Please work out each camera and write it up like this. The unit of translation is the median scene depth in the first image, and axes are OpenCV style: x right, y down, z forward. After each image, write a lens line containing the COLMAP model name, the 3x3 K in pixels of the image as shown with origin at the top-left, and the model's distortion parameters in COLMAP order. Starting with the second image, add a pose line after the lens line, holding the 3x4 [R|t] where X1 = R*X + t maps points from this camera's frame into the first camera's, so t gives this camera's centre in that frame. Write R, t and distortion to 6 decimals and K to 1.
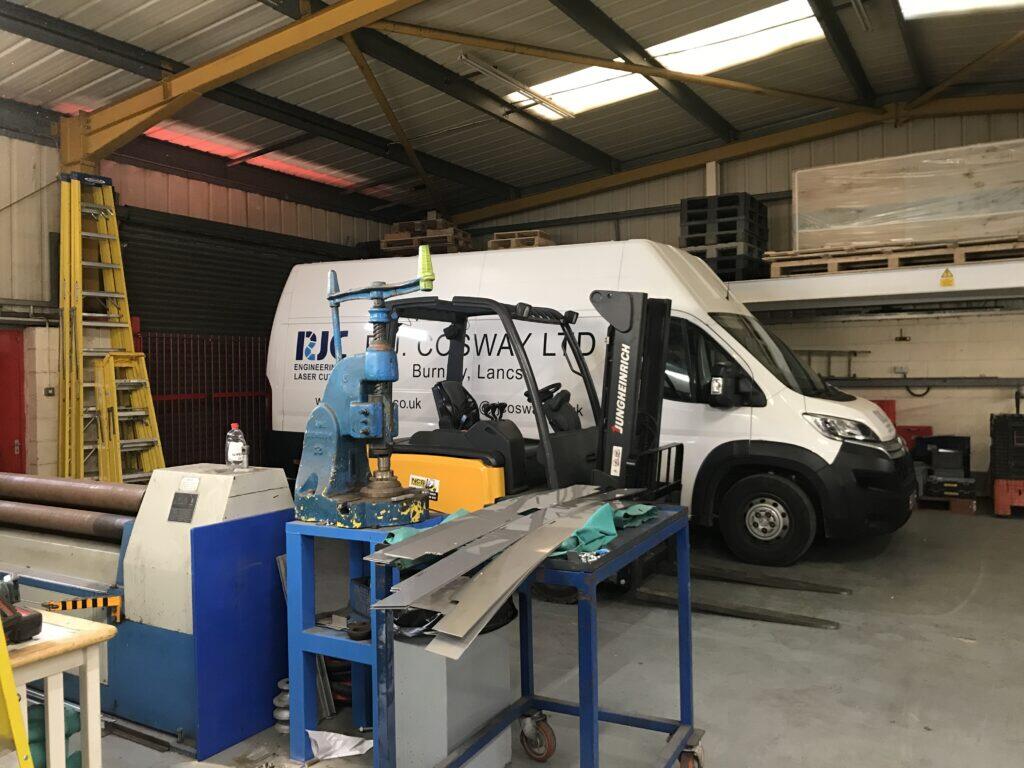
lens RADIAL K [[833.0, 0, 512.0], [0, 833.0, 384.0], [0, 0, 1]] dist [0.013973, -0.014752]
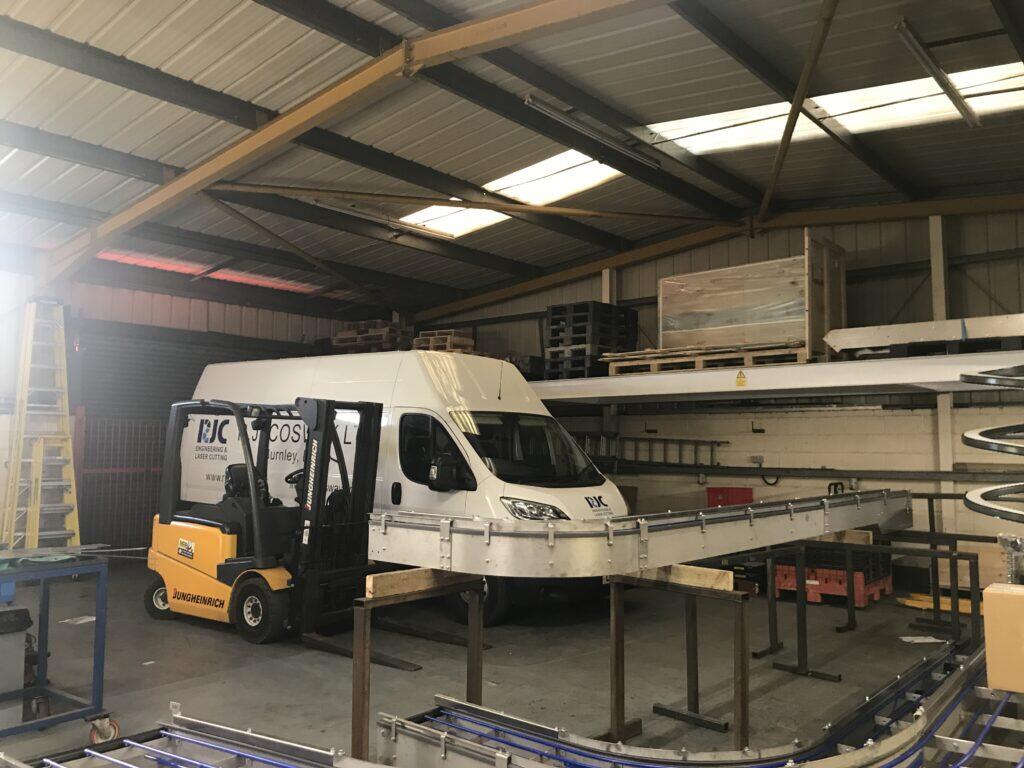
lens RADIAL K [[833.0, 0, 512.0], [0, 833.0, 384.0], [0, 0, 1]] dist [0.013973, -0.014752]
pose [[0.986633, 0.005840, -0.162855, 0.379856], [-0.020368, 0.995940, -0.087682, -0.015778], [0.161682, 0.089827, 0.982746, -0.130700]]
